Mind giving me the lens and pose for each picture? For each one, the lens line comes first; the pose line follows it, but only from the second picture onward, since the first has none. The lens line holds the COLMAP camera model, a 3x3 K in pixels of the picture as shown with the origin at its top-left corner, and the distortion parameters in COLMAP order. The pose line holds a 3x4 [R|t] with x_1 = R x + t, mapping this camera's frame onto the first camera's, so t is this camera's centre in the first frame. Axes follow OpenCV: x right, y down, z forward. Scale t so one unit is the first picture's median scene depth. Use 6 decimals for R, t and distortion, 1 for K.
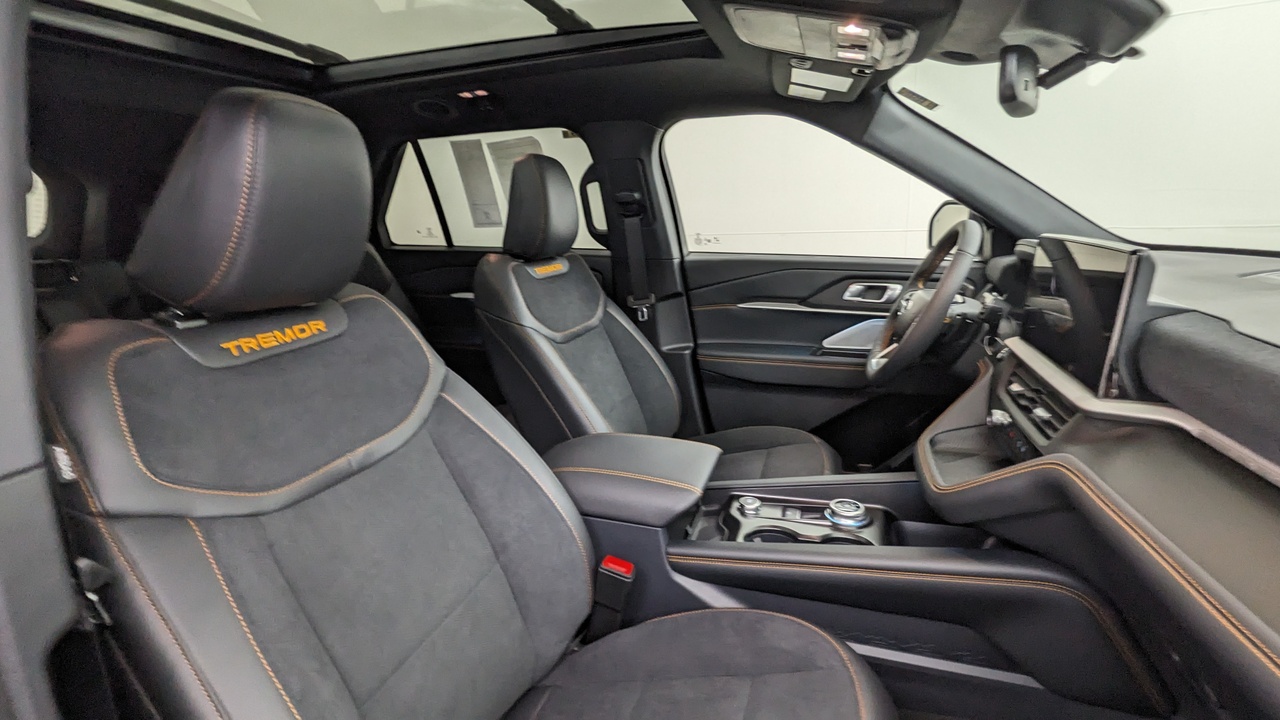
lens RADIAL K [[608.5, 0, 637.3], [0, 608.5, 373.4], [0, 0, 1]] dist [-0.000996, -0.001888]
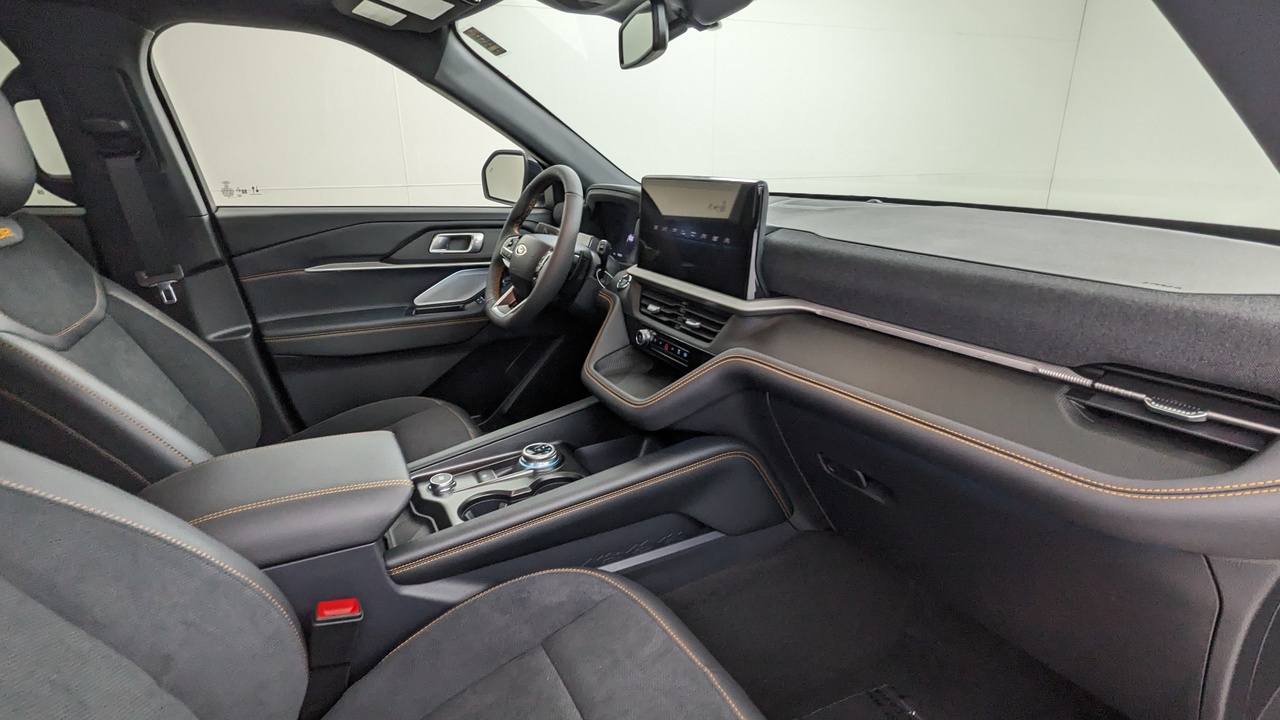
lens RADIAL K [[608.5, 0, 648.3], [0, 608.5, 371.1], [0, 0, 1]] dist [-0.000996, -0.001888]
pose [[0.695923, -0.209063, 0.687011, -0.124563], [0.166422, 0.977592, 0.128909, -0.006490], [-0.698567, 0.024623, 0.715121, 0.093013]]
